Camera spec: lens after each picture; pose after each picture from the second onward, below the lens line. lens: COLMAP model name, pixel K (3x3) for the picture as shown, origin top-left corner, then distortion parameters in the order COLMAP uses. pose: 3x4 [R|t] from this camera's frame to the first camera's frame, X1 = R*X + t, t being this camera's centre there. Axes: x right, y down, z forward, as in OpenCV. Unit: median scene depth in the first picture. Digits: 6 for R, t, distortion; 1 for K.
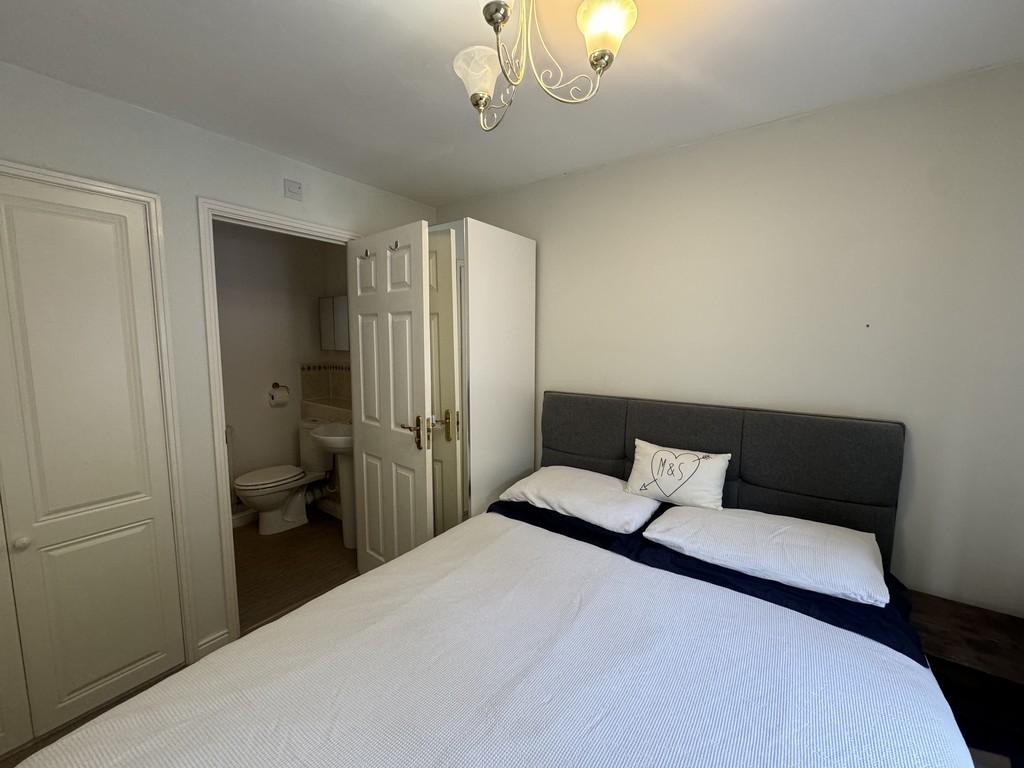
lens RADIAL K [[410.3, 0, 512.5], [0, 410.3, 380.6], [0, 0, 1]] dist [-0.000546, 0.000124]
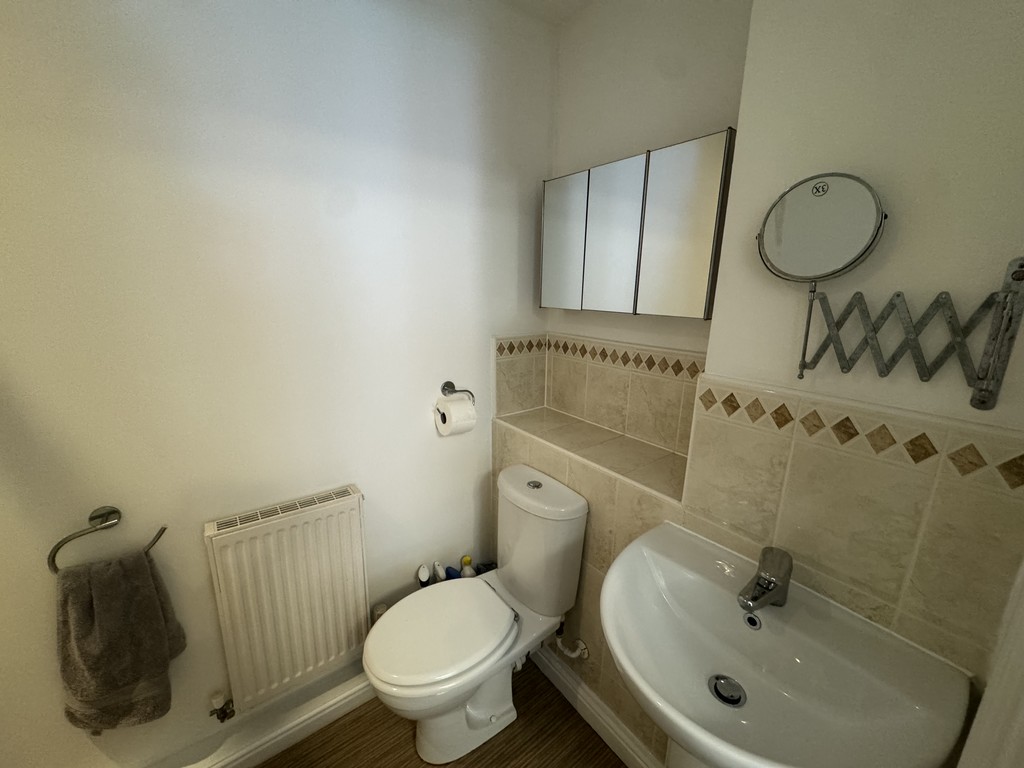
lens RADIAL K [[410.3, 0, 513.9], [0, 410.3, 385.1], [0, 0, 1]] dist [-0.000546, 0.000124]
pose [[0.963107, 0.077711, -0.257653, -0.375659], [-0.042750, 0.989422, 0.138621, -0.052286], [0.265700, -0.122492, 0.956242, 0.567204]]
